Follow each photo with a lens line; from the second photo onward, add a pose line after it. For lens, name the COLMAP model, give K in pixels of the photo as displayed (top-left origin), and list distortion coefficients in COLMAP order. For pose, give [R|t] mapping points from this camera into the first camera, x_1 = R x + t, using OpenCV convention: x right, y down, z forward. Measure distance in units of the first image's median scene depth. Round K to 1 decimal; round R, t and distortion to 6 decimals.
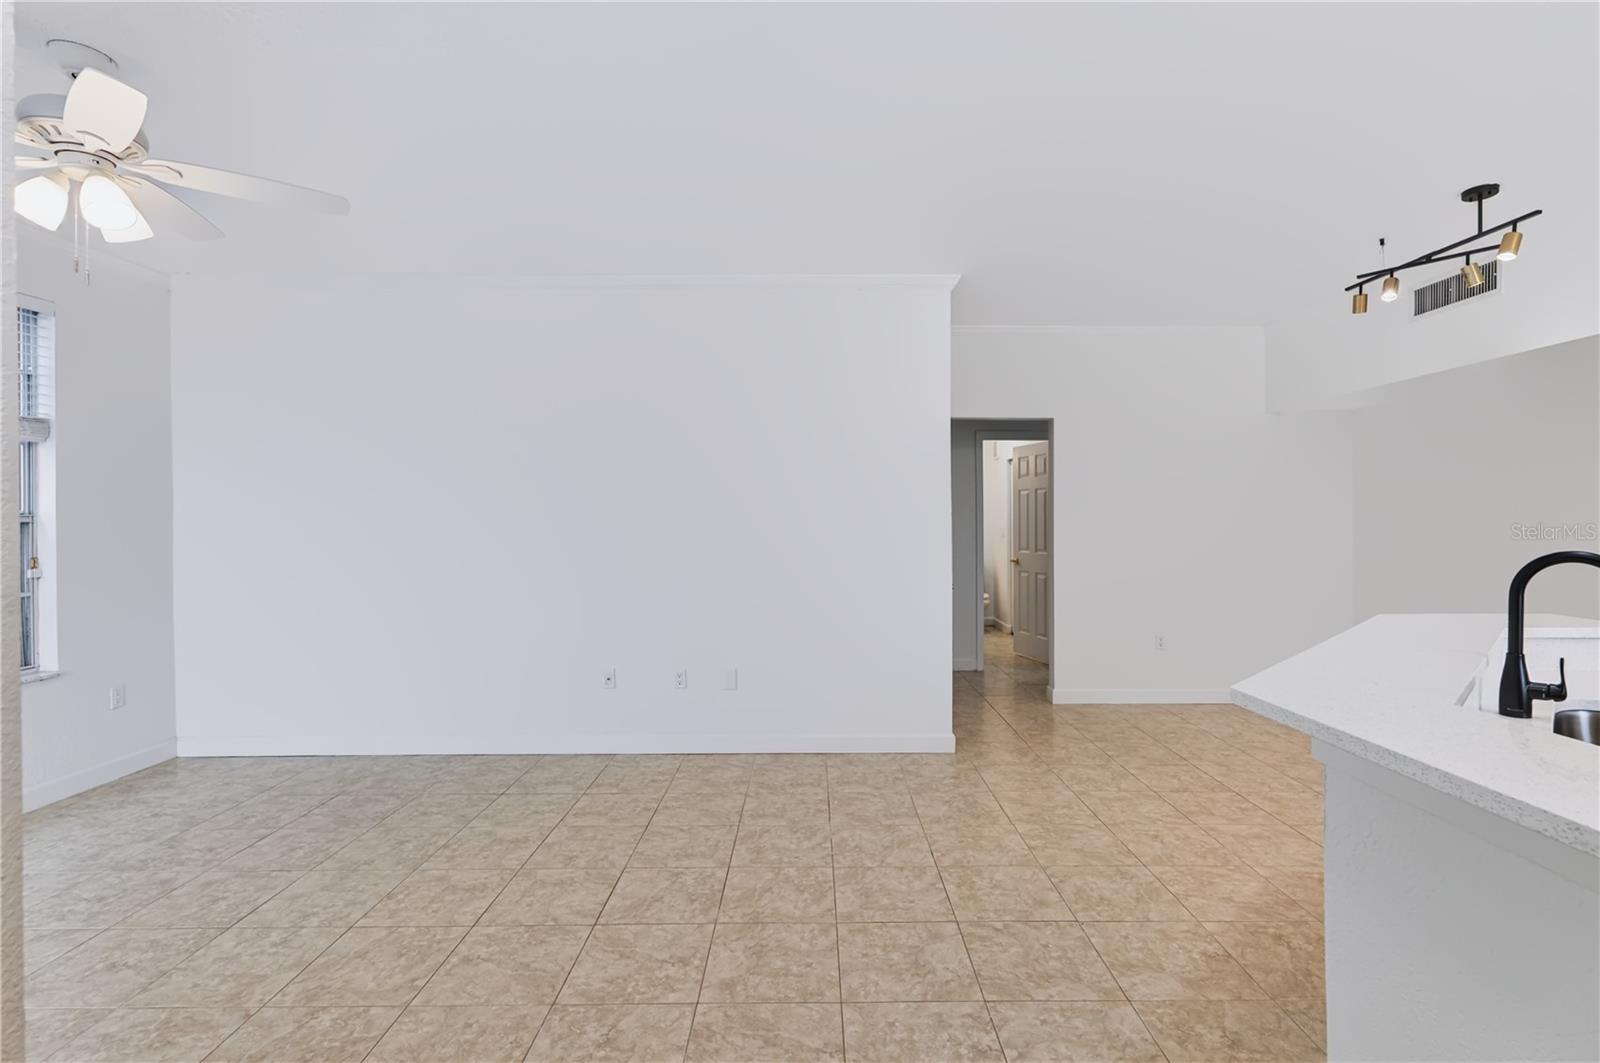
lens RADIAL K [[747.9, 0, 810.1], [0, 747.9, 530.6], [0, 0, 1]] dist [0.003818, -0.000623]
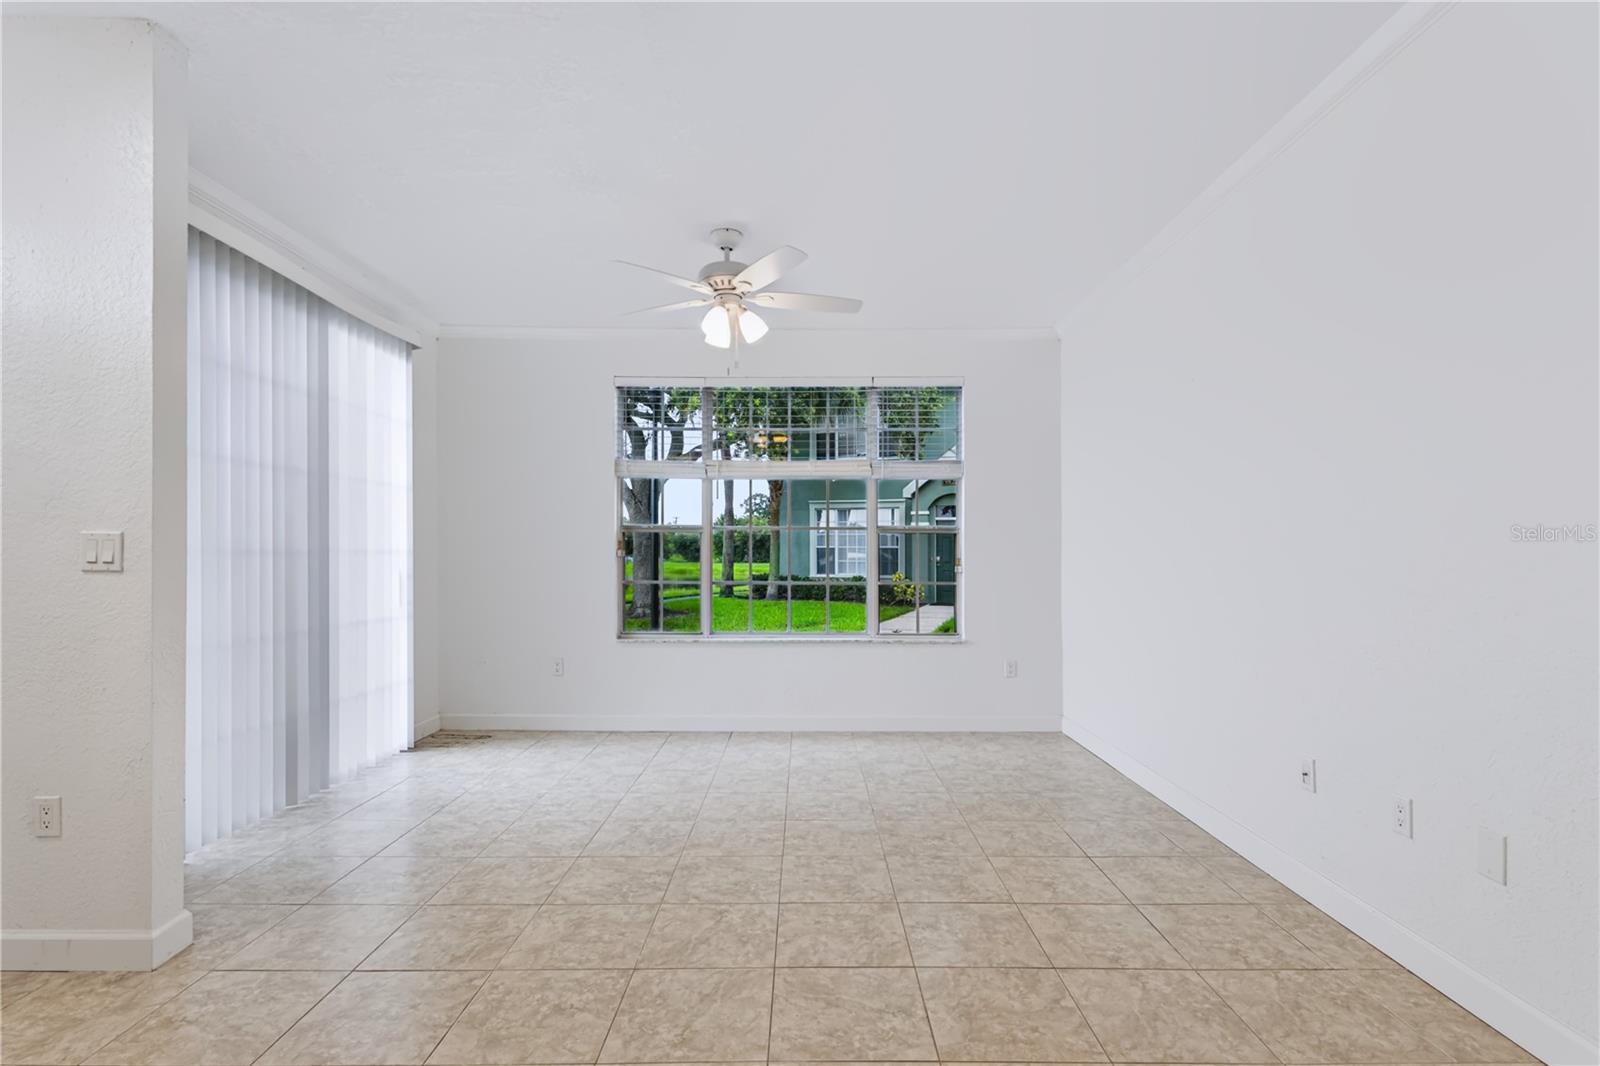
lens RADIAL K [[754.0, 0, 808.5], [0, 754.0, 549.3], [0, 0, 1]] dist [0.003370, 0.000904]
pose [[0.000922, -0.006150, -0.999981, 0.460881], [-0.017428, 0.999829, -0.006165, 0.040762], [0.999848, 0.017433, 0.000815, 0.816541]]
